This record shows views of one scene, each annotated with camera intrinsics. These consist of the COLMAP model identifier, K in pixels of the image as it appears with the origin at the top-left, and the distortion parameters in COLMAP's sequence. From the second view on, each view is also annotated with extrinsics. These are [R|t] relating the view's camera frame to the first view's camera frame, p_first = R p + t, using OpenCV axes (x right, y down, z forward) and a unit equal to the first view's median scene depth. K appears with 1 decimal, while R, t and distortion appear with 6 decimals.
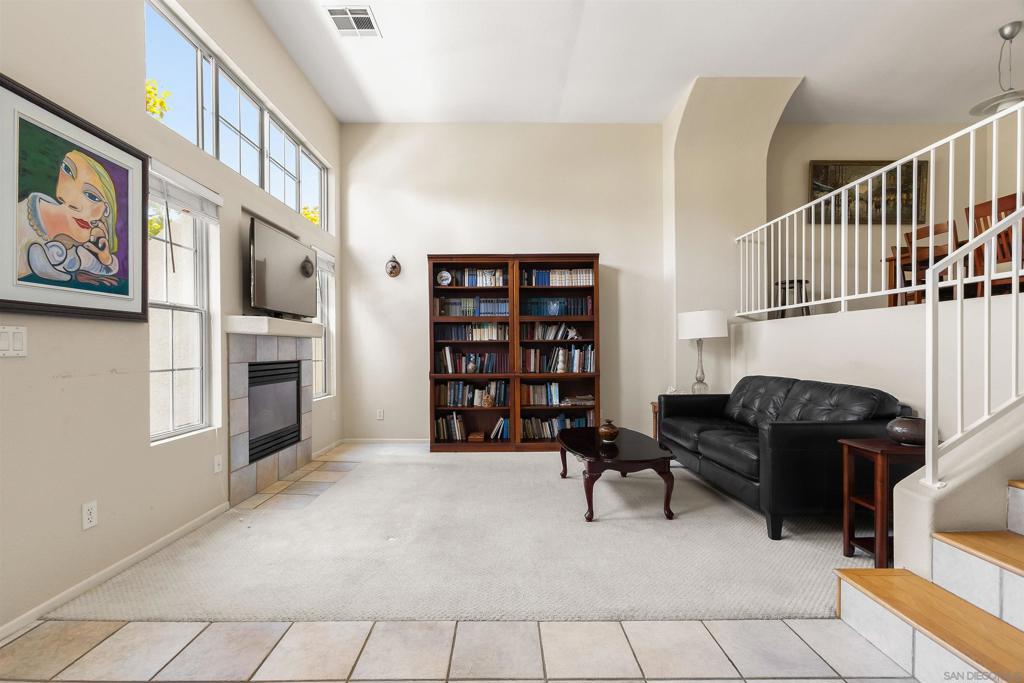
lens RADIAL K [[459.9, 0, 514.3], [0, 459.9, 350.1], [0, 0, 1]] dist [0.002678, 0.001018]
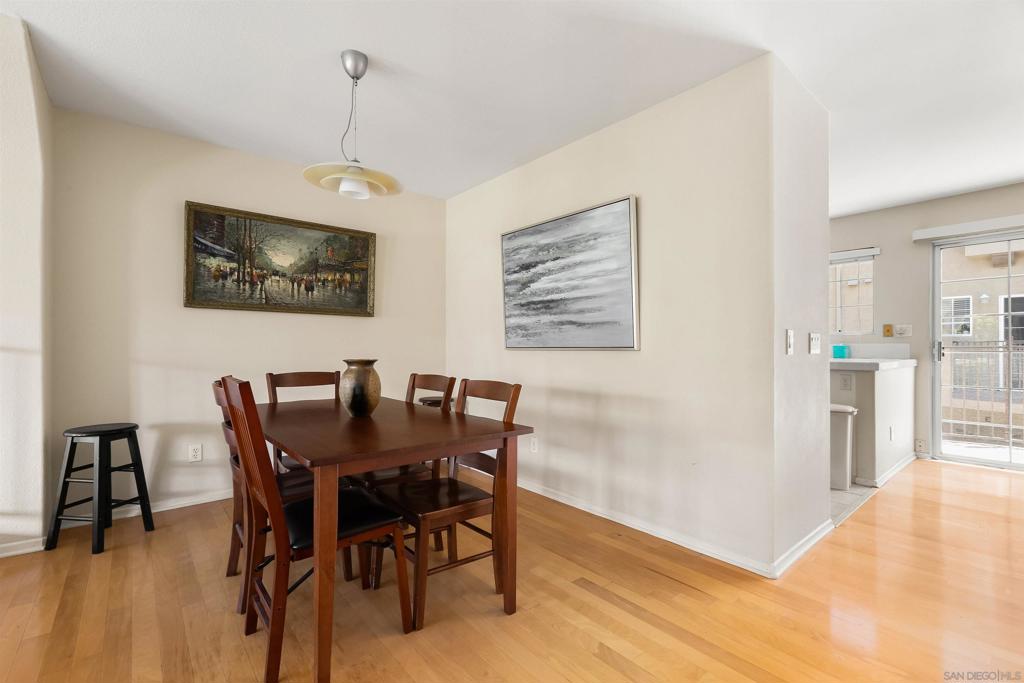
lens RADIAL K [[451.5, 0, 515.4], [0, 451.5, 344.5], [0, 0, 1]] dist [-0.030509, 0.015378]
pose [[0.776263, 0.009250, 0.630341, 0.659793], [-0.005263, 0.999953, -0.008192, -0.243996], [-0.630387, 0.003042, 0.776275, 0.316761]]
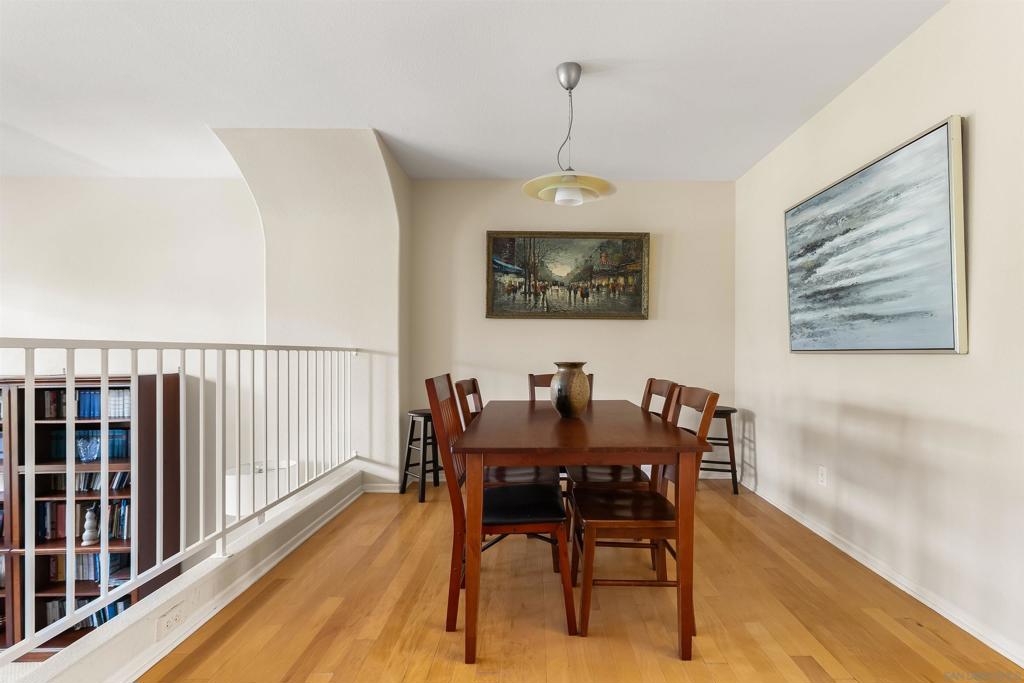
lens RADIAL K [[470.2, 0, 512.2], [0, 470.2, 352.2], [0, 0, 1]] dist [-0.029308, 0.020036]
pose [[0.999964, 0.003452, 0.007691, 0.728781], [-0.003474, 0.999990, 0.002779, -0.243383], [-0.007681, -0.002805, 0.999967, 0.291658]]
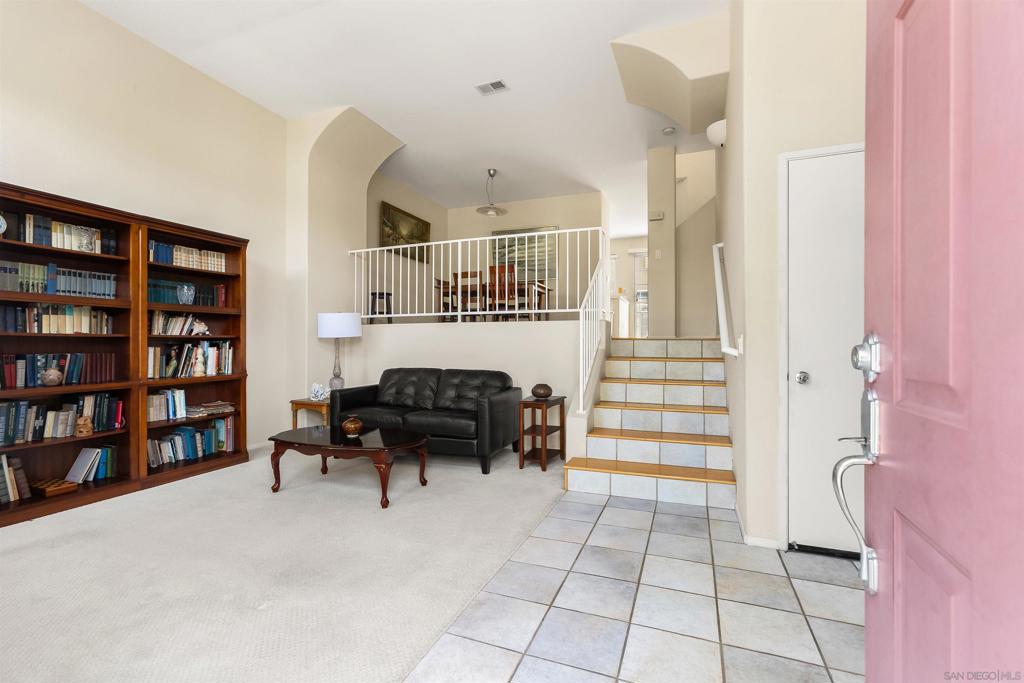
lens RADIAL K [[451.5, 0, 515.4], [0, 451.5, 344.5], [0, 0, 1]] dist [-0.030509, 0.015378]
pose [[0.380701, 0.004682, 0.924686, -0.401824], [0.000815, 0.999985, -0.005399, -0.001519], [-0.924698, 0.002809, 0.380692, 0.184511]]
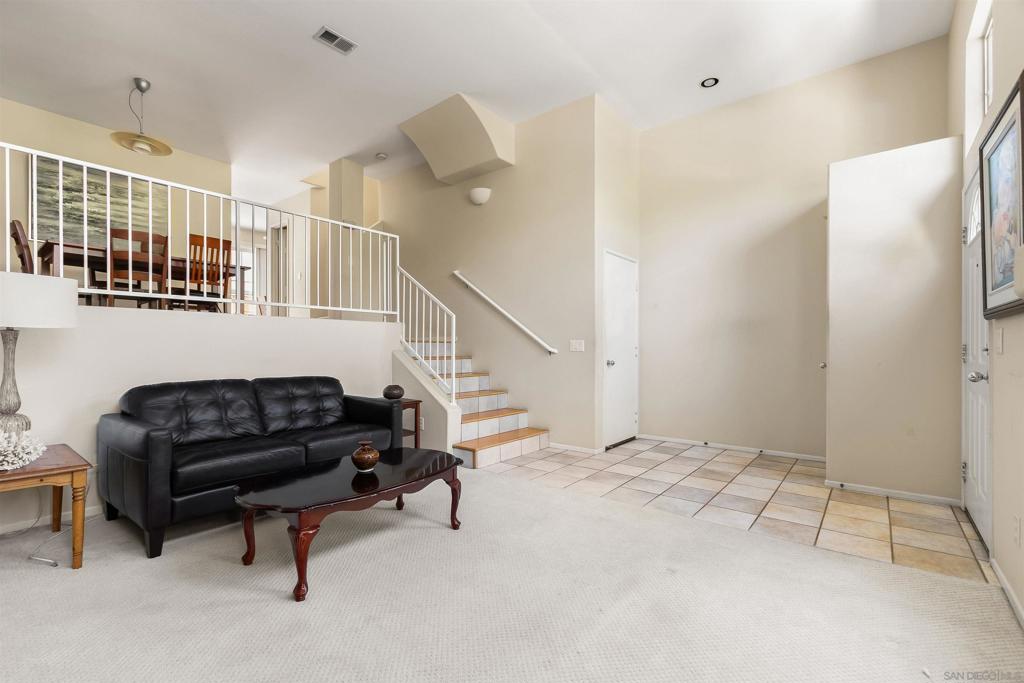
lens RADIAL K [[466.3, 0, 481.9], [0, 466.3, 343.7], [0, 0, 1]] dist [0.000074, -0.000088]
pose [[-0.744129, -0.002889, 0.668030, -0.310599], [-0.003560, 0.999994, 0.000359, -0.010498], [-0.668026, -0.002112, -0.744135, 0.995571]]
